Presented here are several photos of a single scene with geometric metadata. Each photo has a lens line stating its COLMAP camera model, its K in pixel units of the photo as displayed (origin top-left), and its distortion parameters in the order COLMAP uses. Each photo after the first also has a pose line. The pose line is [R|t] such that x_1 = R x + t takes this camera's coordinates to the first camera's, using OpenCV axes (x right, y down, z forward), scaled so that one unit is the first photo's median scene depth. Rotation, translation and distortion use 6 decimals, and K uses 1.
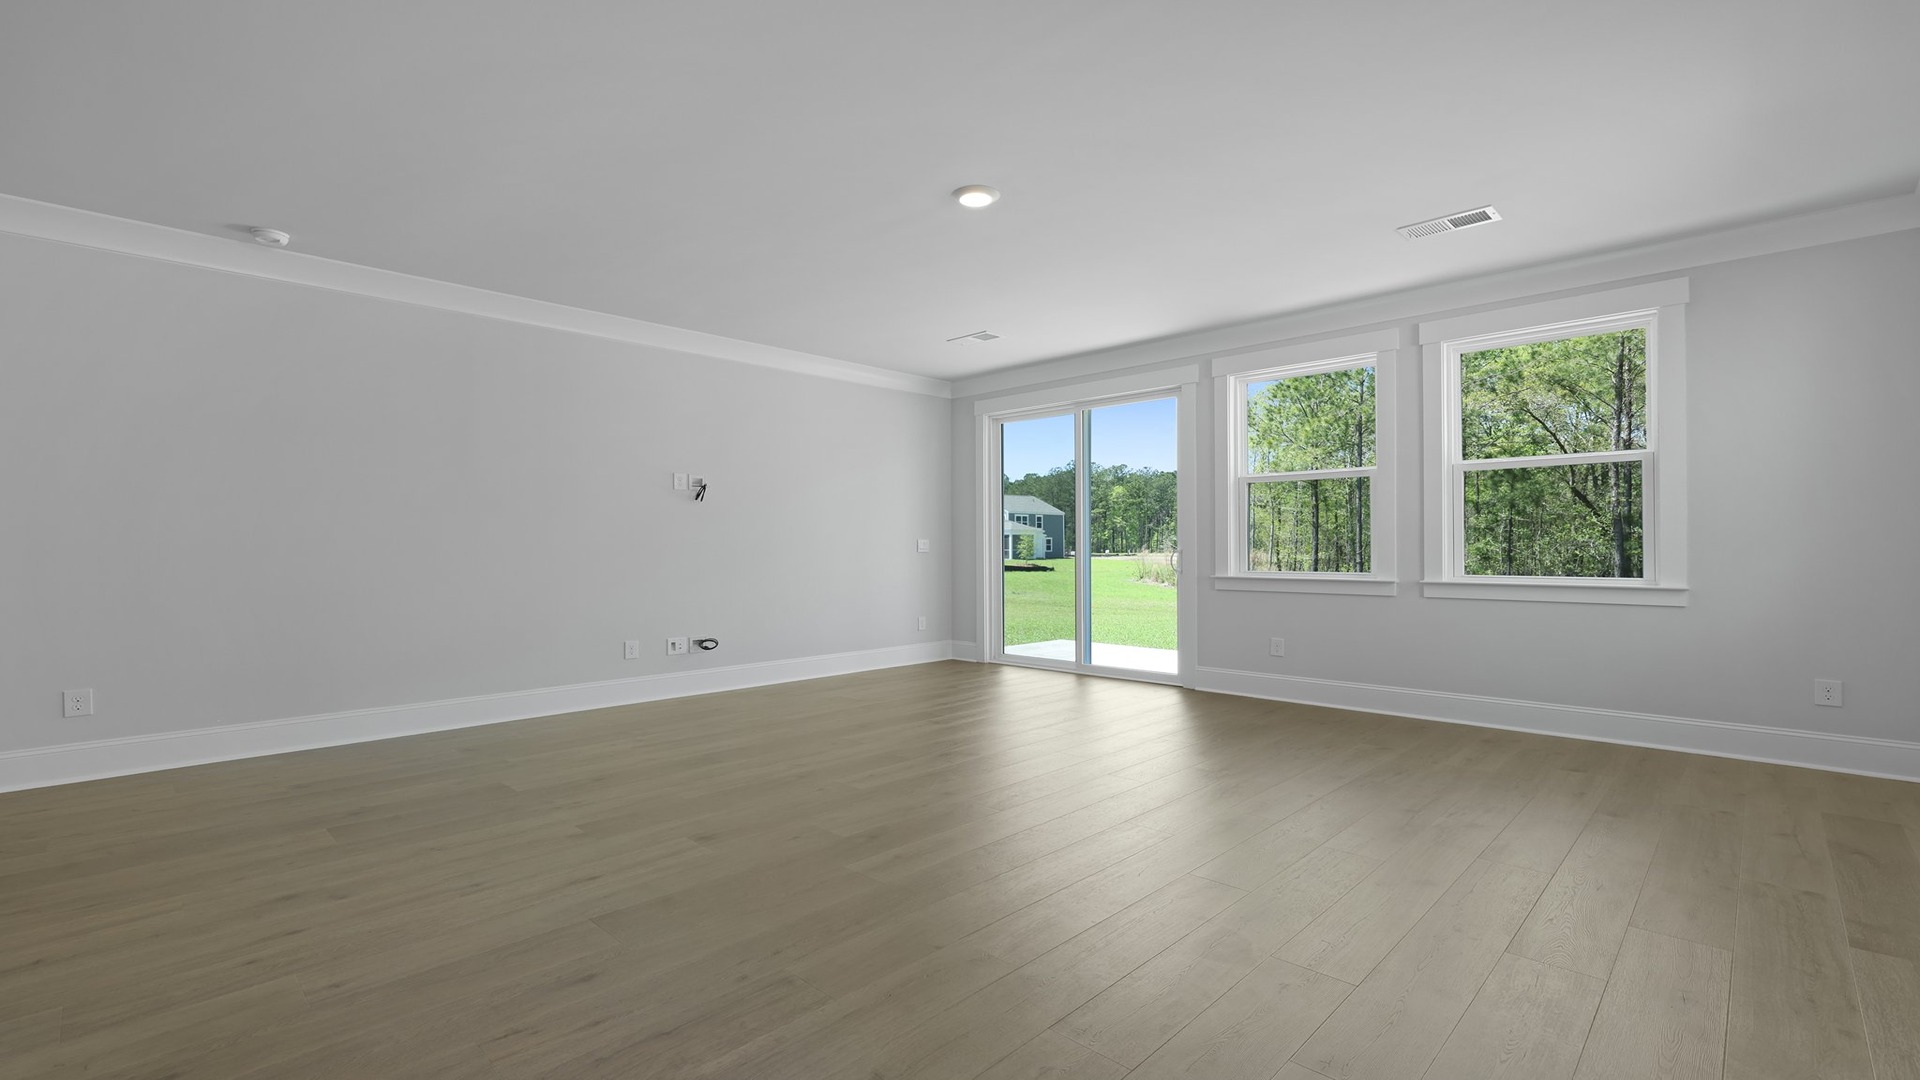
lens RADIAL K [[840.9, 0, 959.9], [0, 840.9, 537.2], [0, 0, 1]] dist [0.004456, 0.000352]
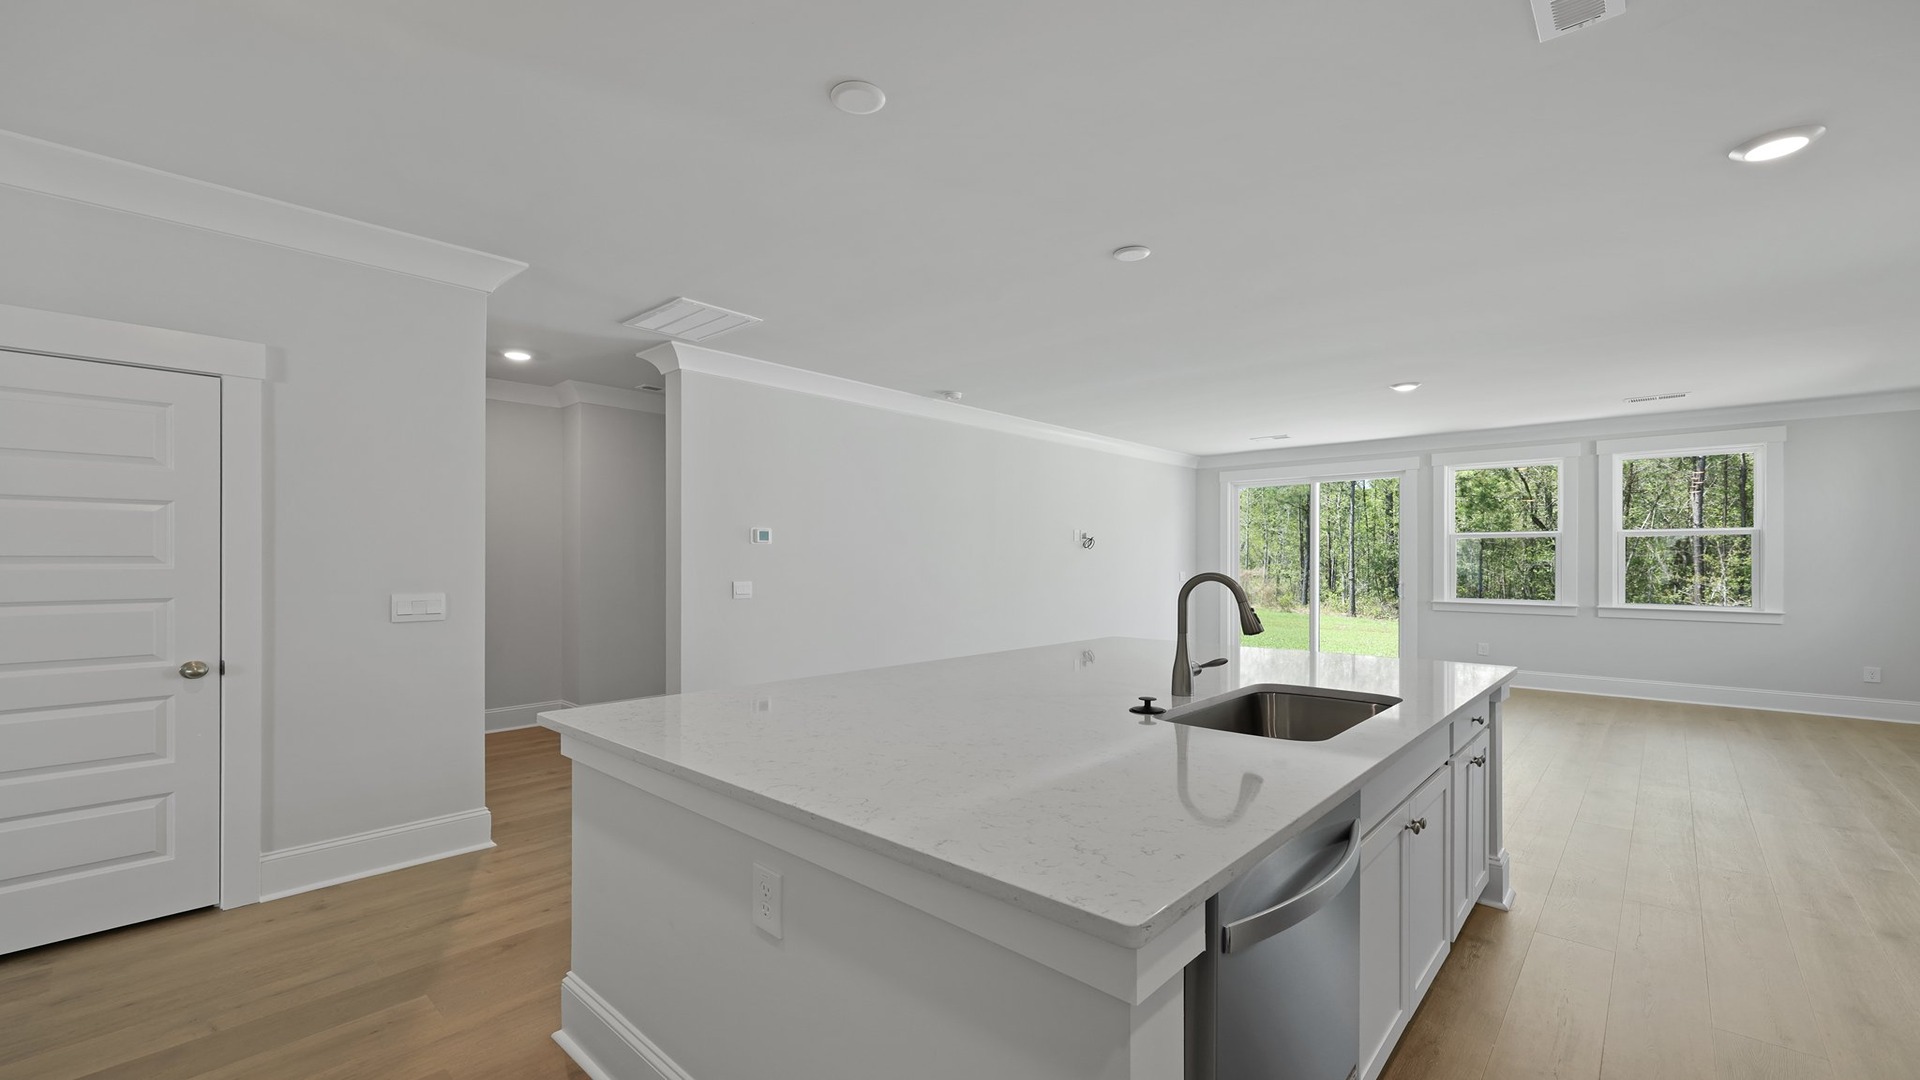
lens RADIAL K [[772.3, 0, 957.4], [0, 772.3, 556.2], [0, 0, 1]] dist [-0.001530, -0.000063]
pose [[0.999660, 0.007366, 0.025027, -0.681073], [-0.007524, 0.999952, 0.006242, -0.041656], [-0.024979, -0.006428, 0.999667, -0.404430]]
